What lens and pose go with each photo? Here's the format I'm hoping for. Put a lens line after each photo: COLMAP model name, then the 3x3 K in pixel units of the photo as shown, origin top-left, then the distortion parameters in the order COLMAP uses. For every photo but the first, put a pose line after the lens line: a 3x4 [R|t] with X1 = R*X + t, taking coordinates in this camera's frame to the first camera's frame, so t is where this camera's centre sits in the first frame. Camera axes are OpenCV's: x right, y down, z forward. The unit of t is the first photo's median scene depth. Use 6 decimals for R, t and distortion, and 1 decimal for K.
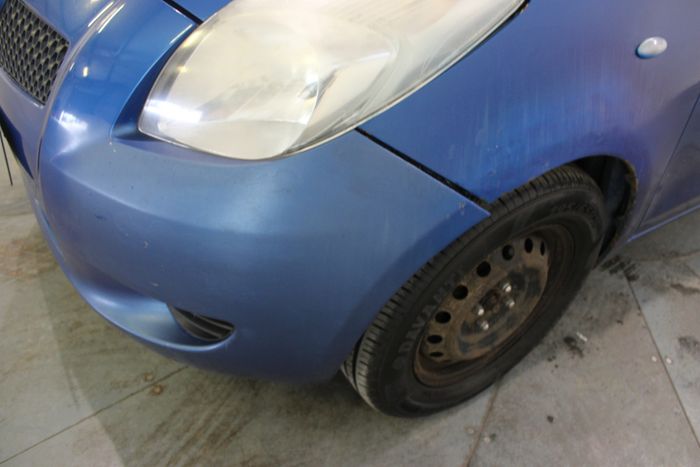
lens RADIAL K [[567.5, 0, 350.0], [0, 567.5, 233.5], [0, 0, 1]] dist [-0.147182, 0.105157]
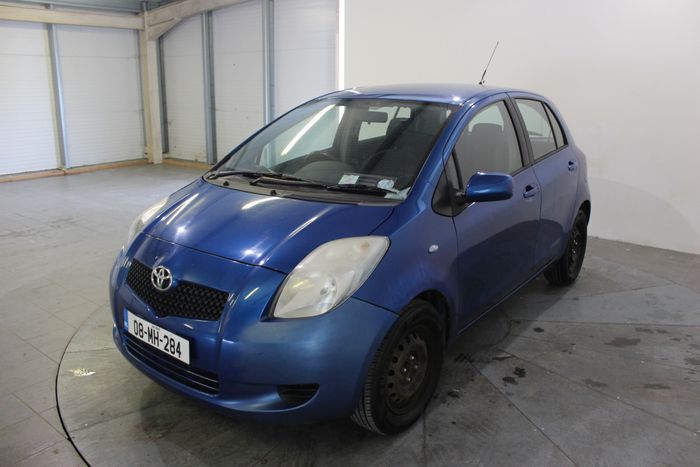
lens RADIAL K [[567.5, 0, 350.0], [0, 567.5, 233.5], [0, 0, 1]] dist [-0.147182, 0.105157]
pose [[0.935248, -0.190068, 0.298639, -0.531571], [0.293003, 0.889051, -0.351763, 0.369614], [-0.198647, 0.416488, 0.887174, -1.164708]]
